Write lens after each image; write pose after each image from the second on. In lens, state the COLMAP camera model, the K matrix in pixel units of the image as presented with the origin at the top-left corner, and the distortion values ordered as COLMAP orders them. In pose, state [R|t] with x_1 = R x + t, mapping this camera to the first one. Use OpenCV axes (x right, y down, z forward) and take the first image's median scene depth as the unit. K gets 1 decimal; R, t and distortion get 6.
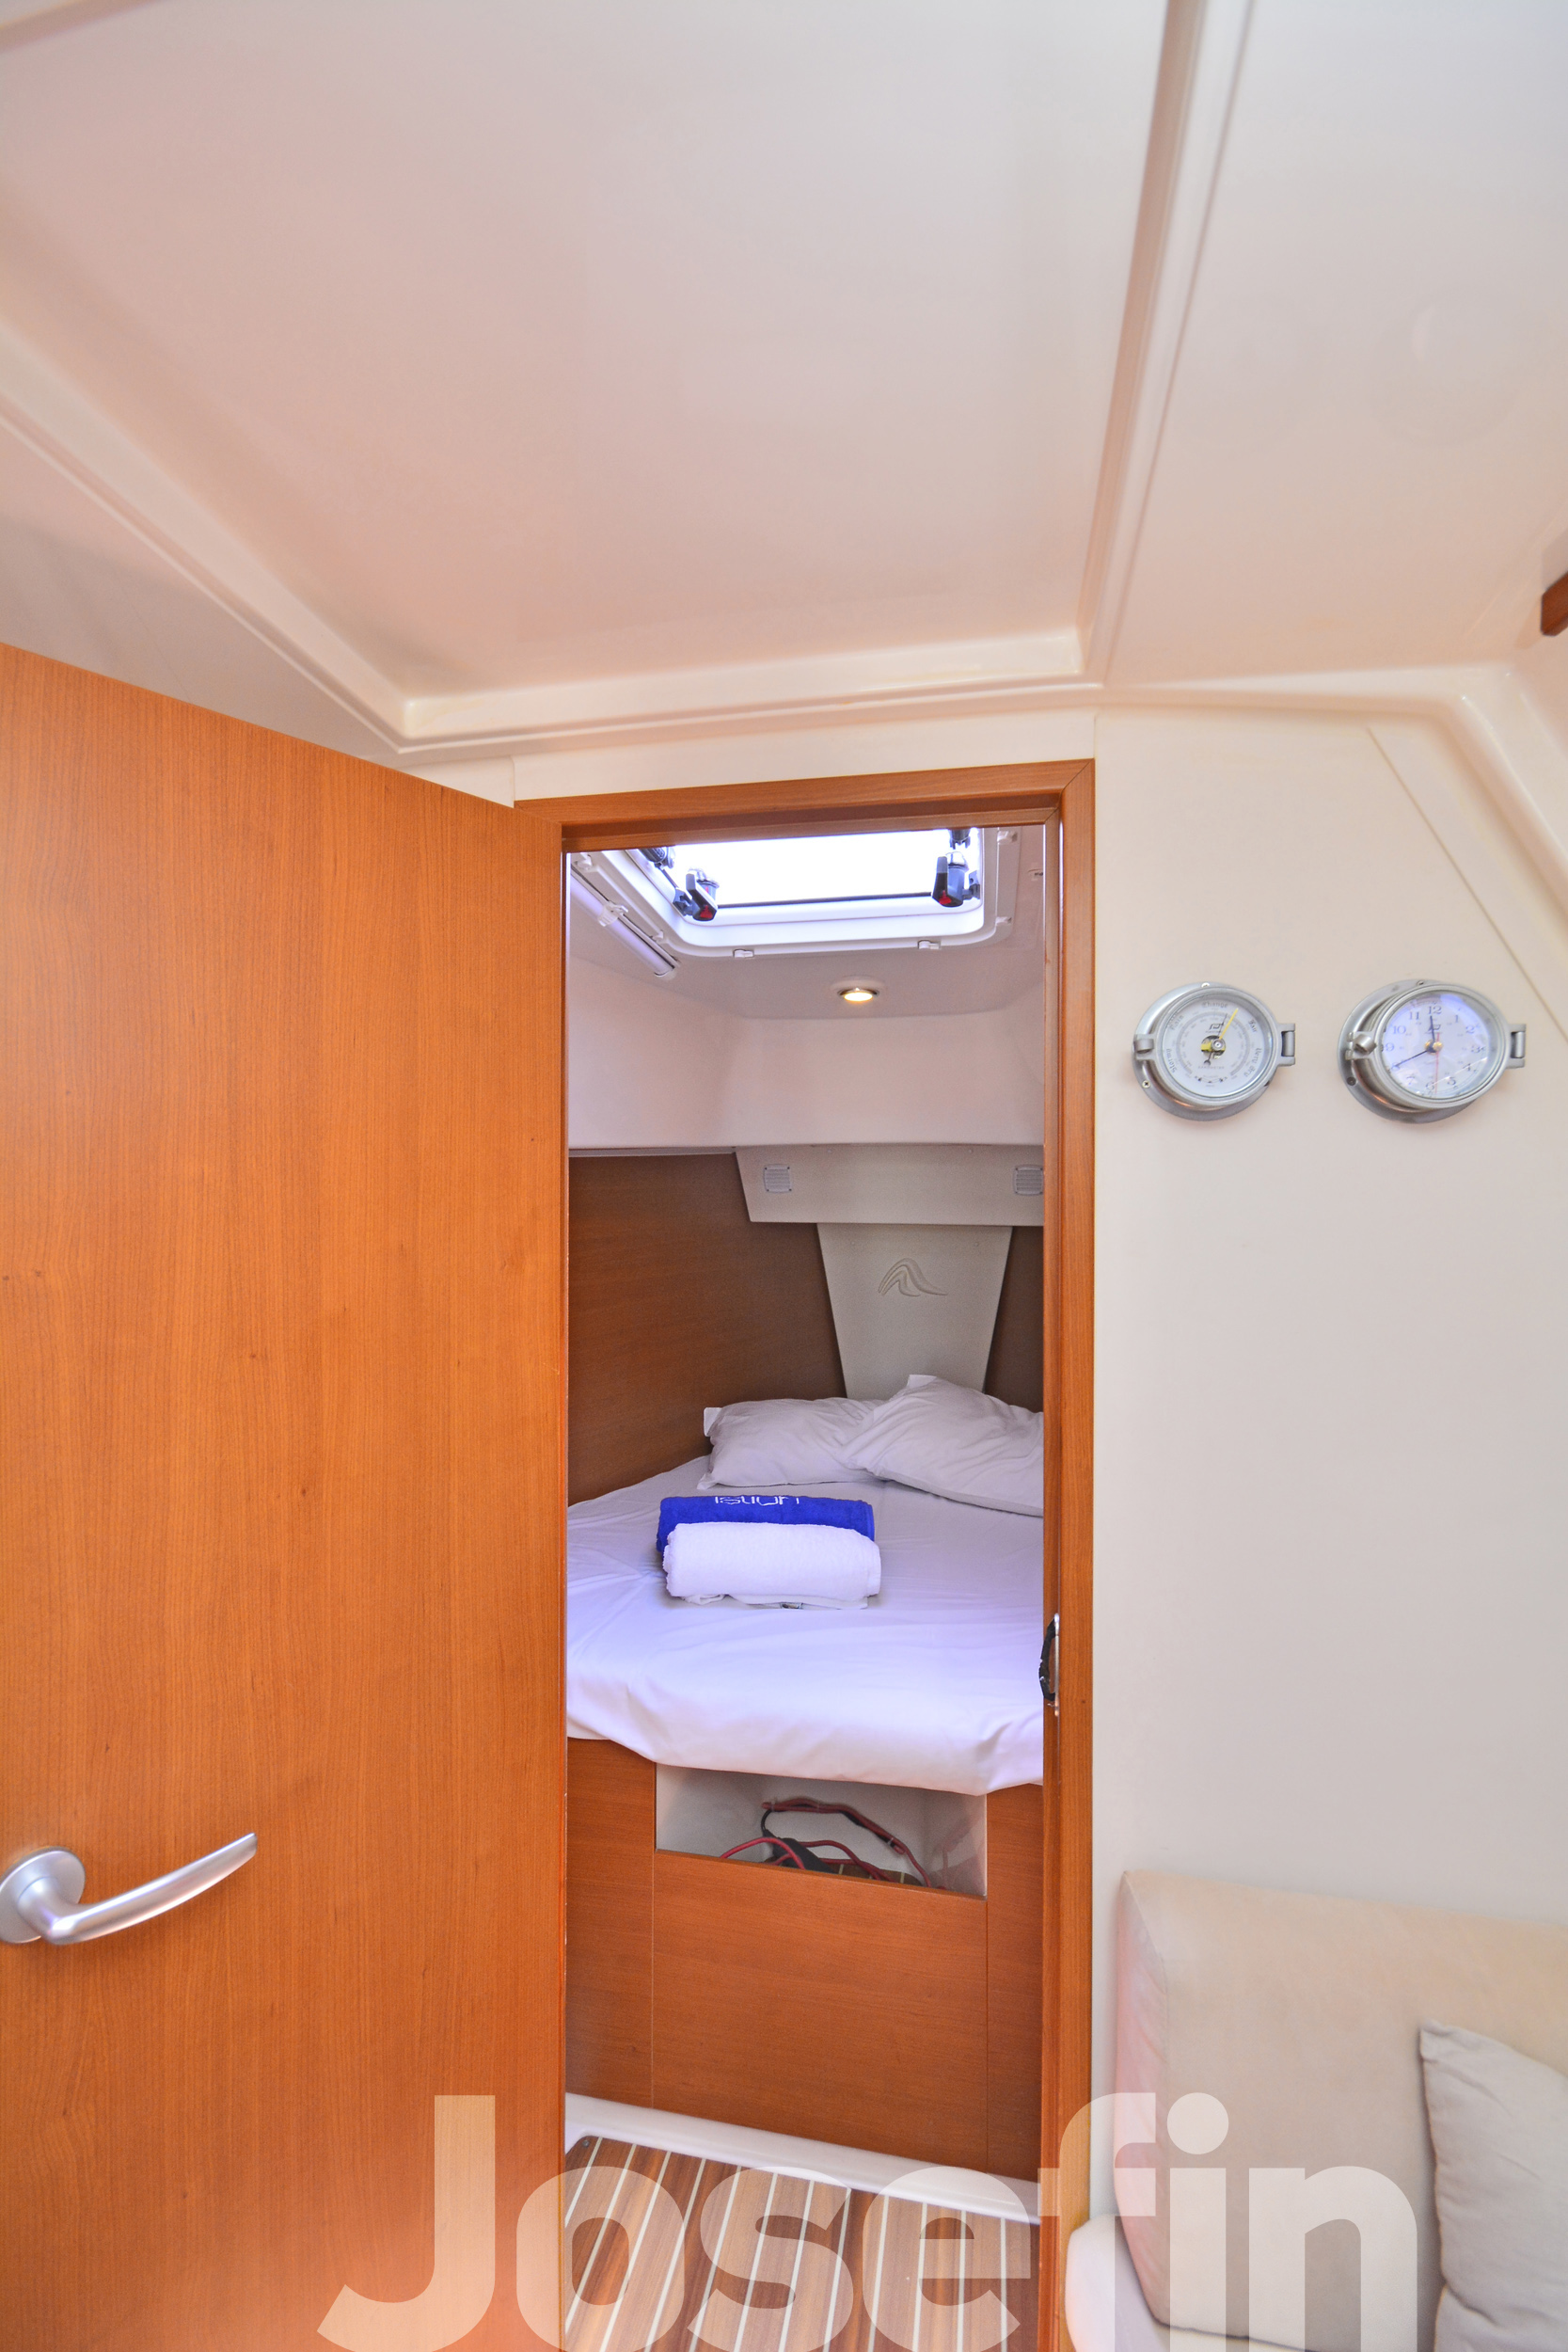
lens RADIAL K [[1031.6, 0, 767.5], [0, 1031.6, 1182.4], [0, 0, 1]] dist [0.002324, -0.008248]
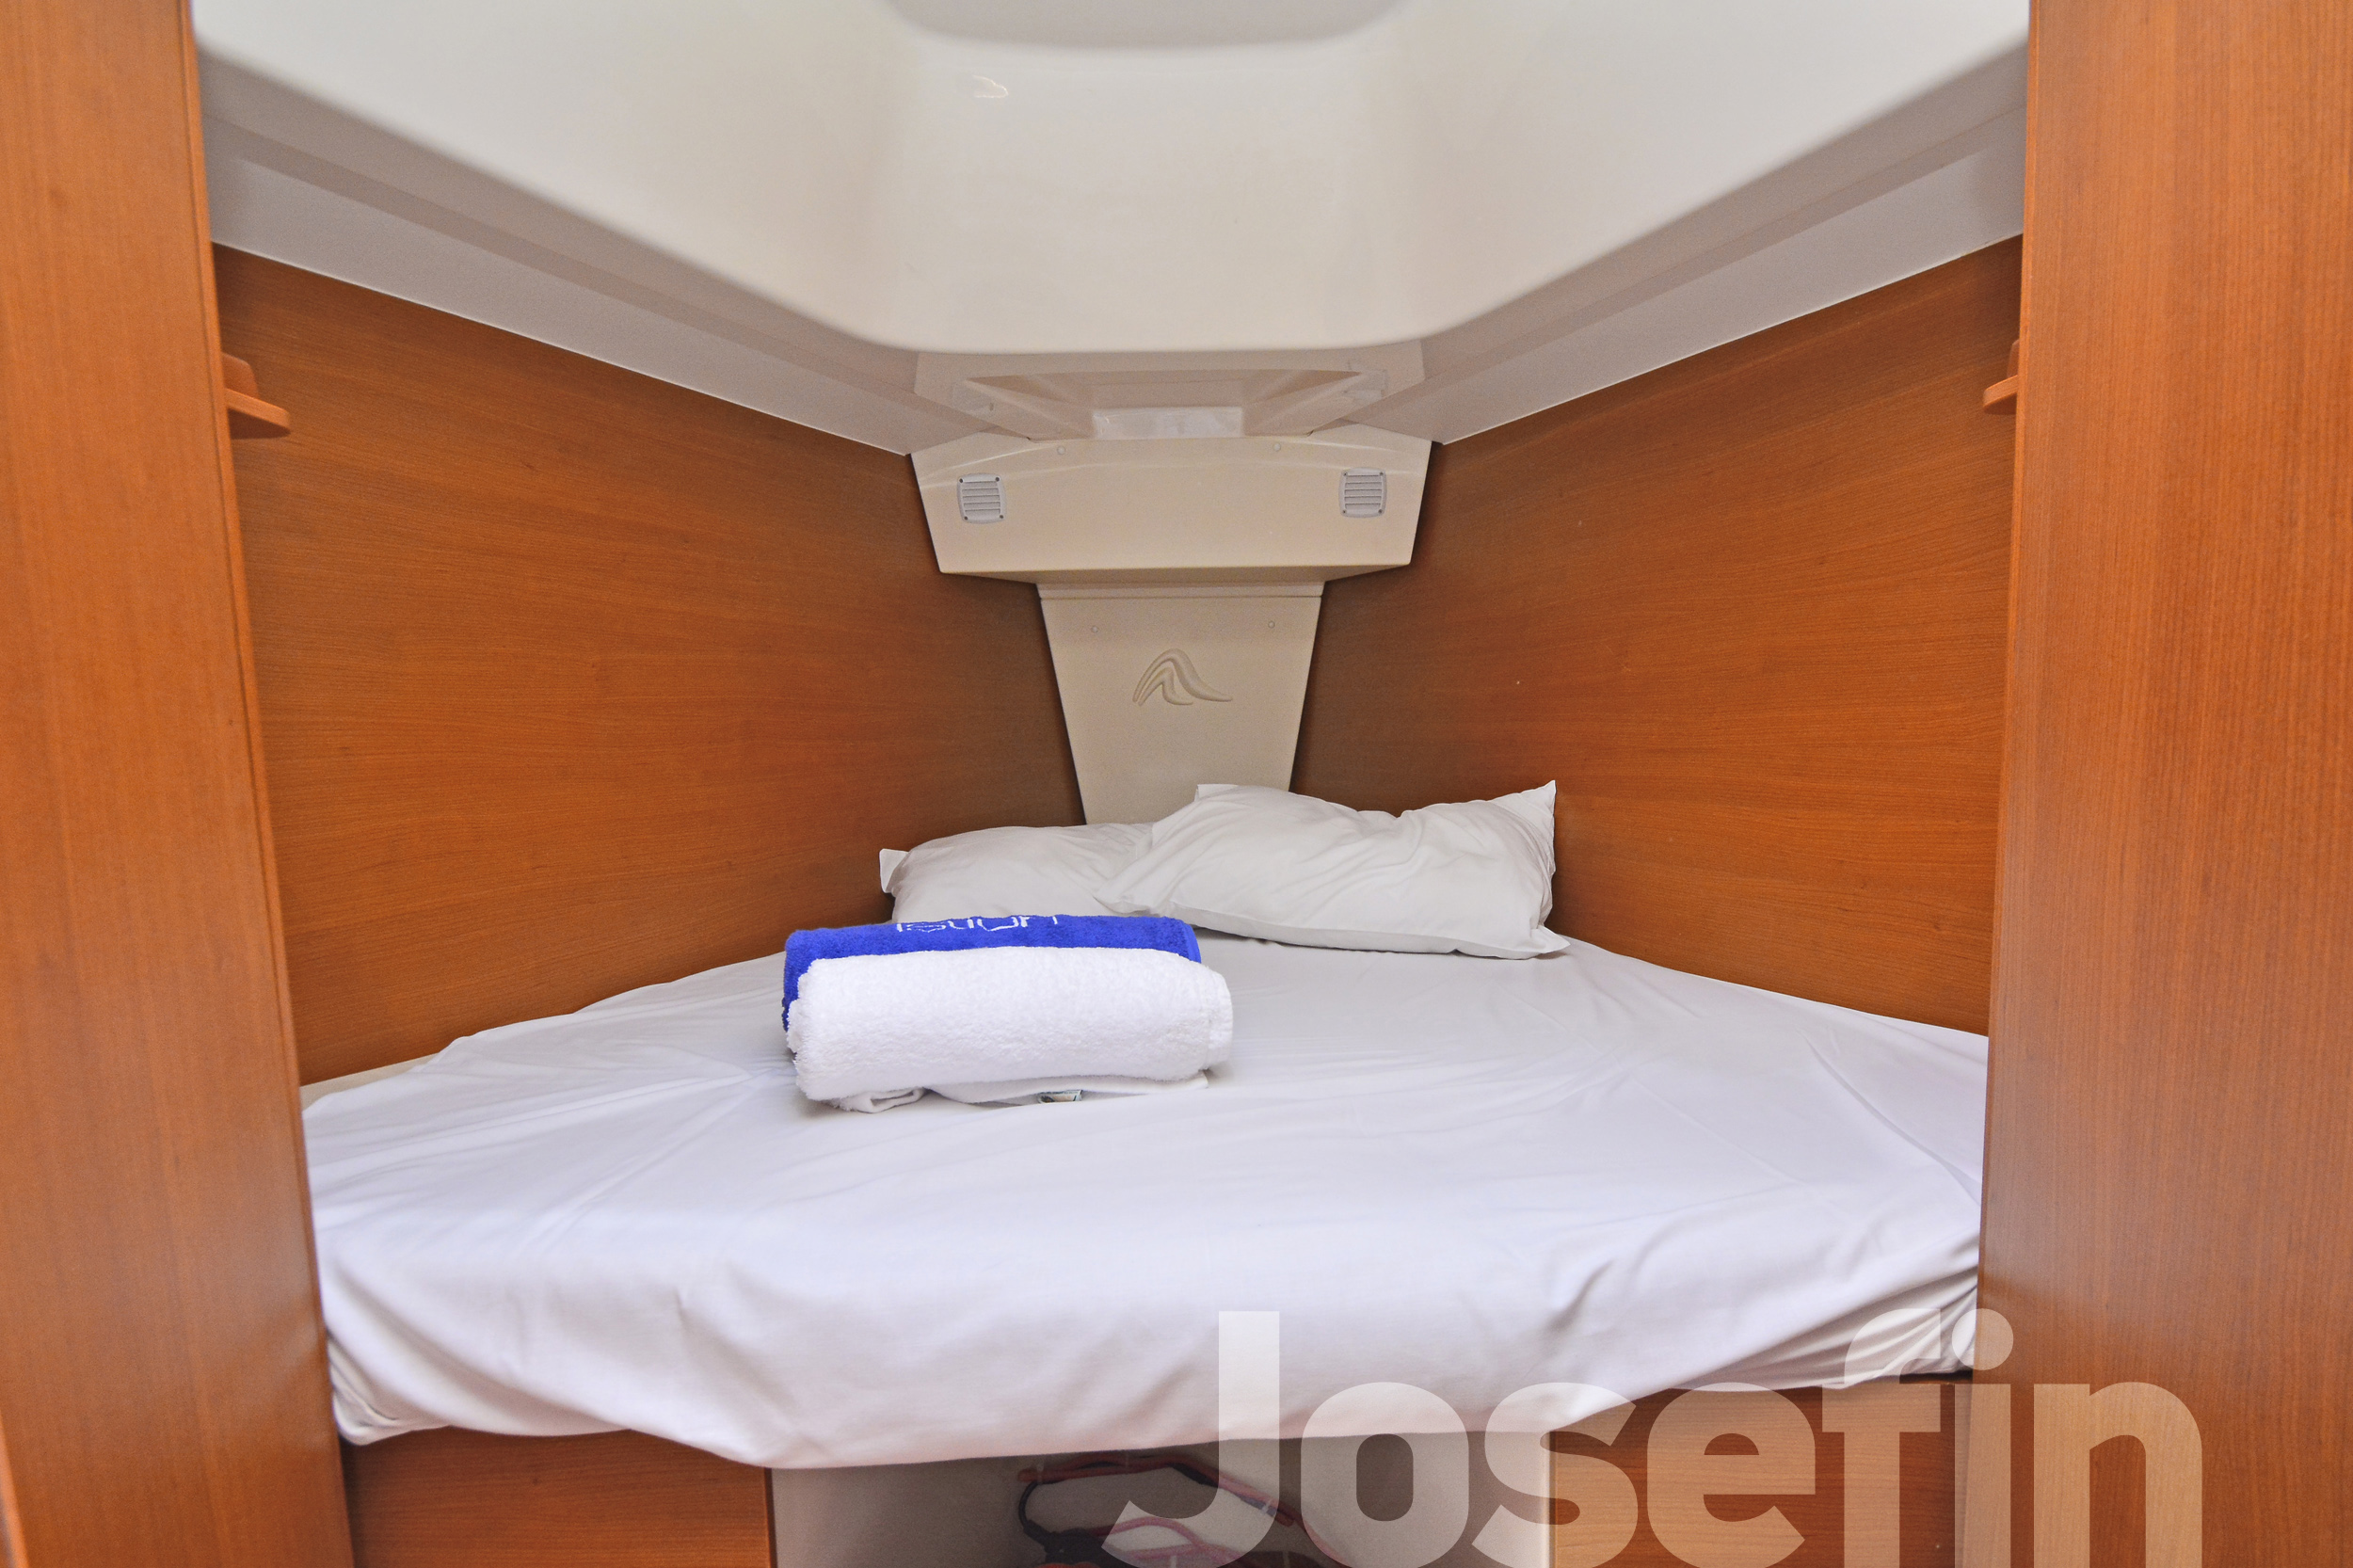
lens RADIAL K [[1038.1, 0, 1179.5], [0, 1038.1, 875.8], [0, 0, 1]] dist [-0.001452, -0.000122]
pose [[0.977686, -0.048954, 0.204287, -0.017362], [0.027003, 0.993687, 0.108889, 0.237632], [-0.208328, -0.100943, 0.972836, 0.482437]]
